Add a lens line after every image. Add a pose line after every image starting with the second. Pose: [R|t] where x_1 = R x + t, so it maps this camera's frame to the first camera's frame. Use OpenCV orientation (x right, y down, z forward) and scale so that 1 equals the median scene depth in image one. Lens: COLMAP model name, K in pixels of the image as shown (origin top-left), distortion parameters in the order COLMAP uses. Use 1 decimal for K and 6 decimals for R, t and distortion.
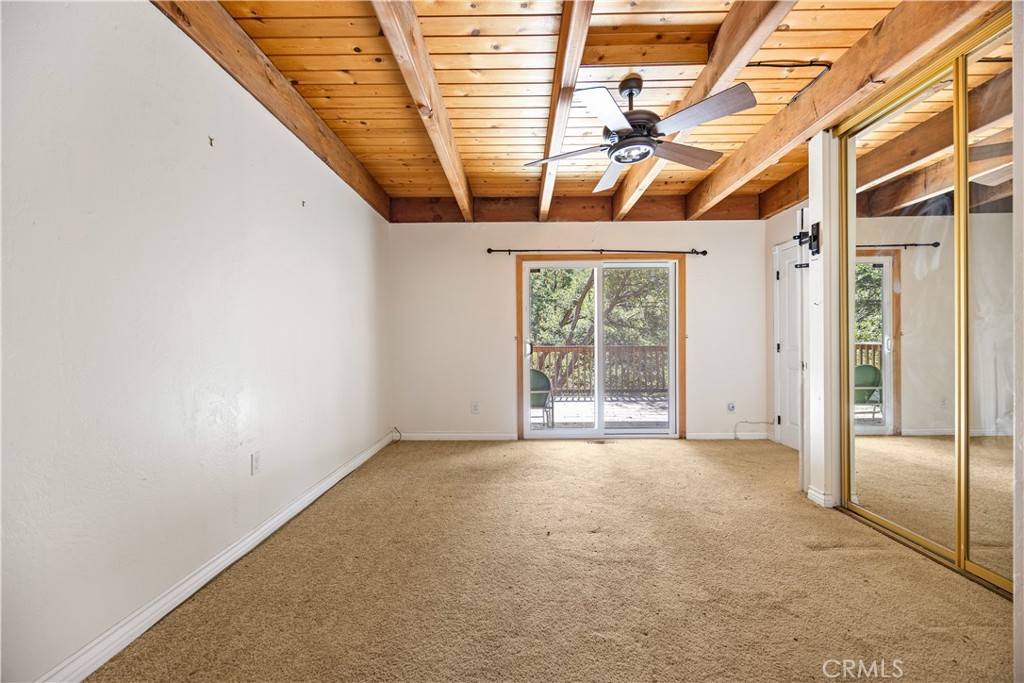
lens RADIAL K [[399.7, 0, 513.2], [0, 399.7, 344.2], [0, 0, 1]] dist [-0.005186, 0.000143]
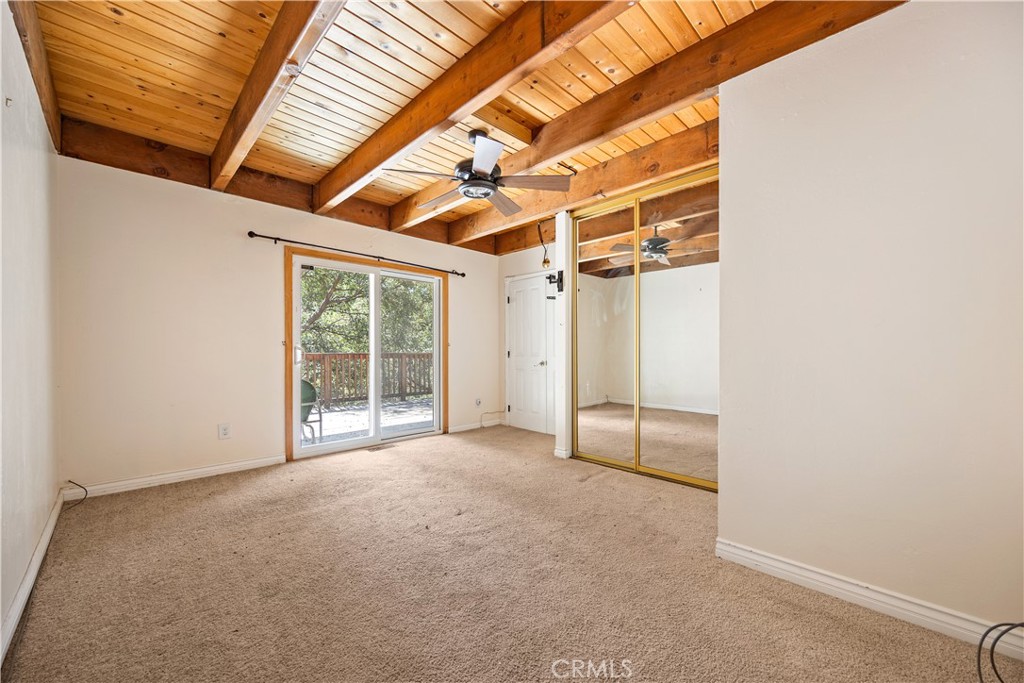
lens RADIAL K [[399.7, 0, 531.8], [0, 399.7, 350.1], [0, 0, 1]] dist [-0.005186, 0.000143]
pose [[0.677984, 0.007277, 0.735040, -0.321189], [-0.003892, 0.999973, -0.006310, 0.004076], [-0.735066, 0.001417, 0.677994, 0.045070]]
